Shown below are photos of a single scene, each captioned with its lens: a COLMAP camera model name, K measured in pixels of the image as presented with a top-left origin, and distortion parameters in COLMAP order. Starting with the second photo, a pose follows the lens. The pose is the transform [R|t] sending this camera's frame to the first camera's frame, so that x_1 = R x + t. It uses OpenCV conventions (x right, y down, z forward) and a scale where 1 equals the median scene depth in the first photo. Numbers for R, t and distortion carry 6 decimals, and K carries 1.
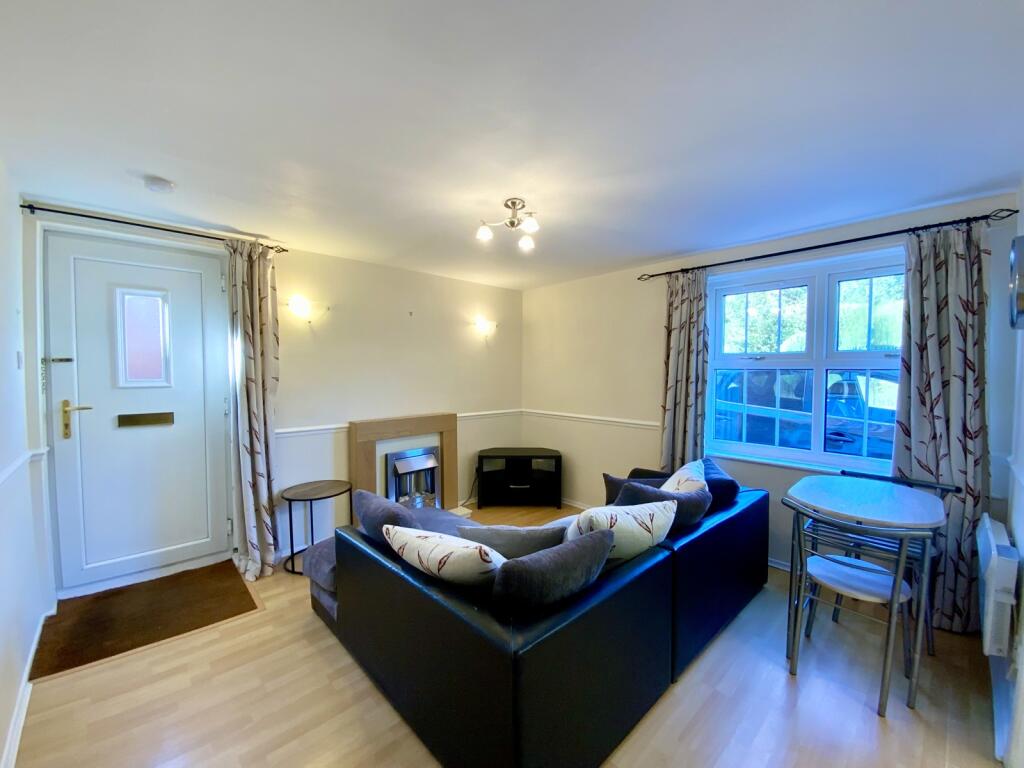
lens RADIAL K [[422.0, 0, 512.0], [0, 422.0, 384.0], [0, 0, 1]] dist [0.019244, -0.000140]
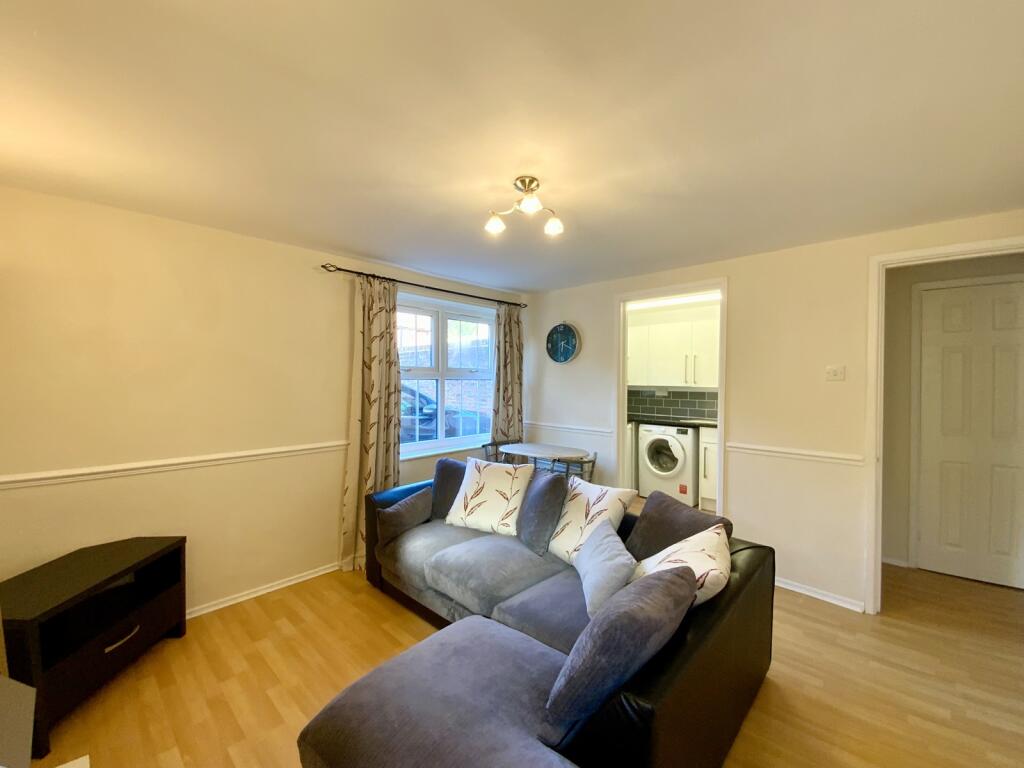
lens RADIAL K [[422.0, 0, 512.0], [0, 422.0, 384.0], [0, 0, 1]] dist [0.019244, -0.000140]
pose [[-0.064345, -0.015461, 0.997808, -0.658862], [0.023708, 0.999574, 0.017017, -0.037779], [-0.997646, 0.024751, -0.063951, 0.863834]]
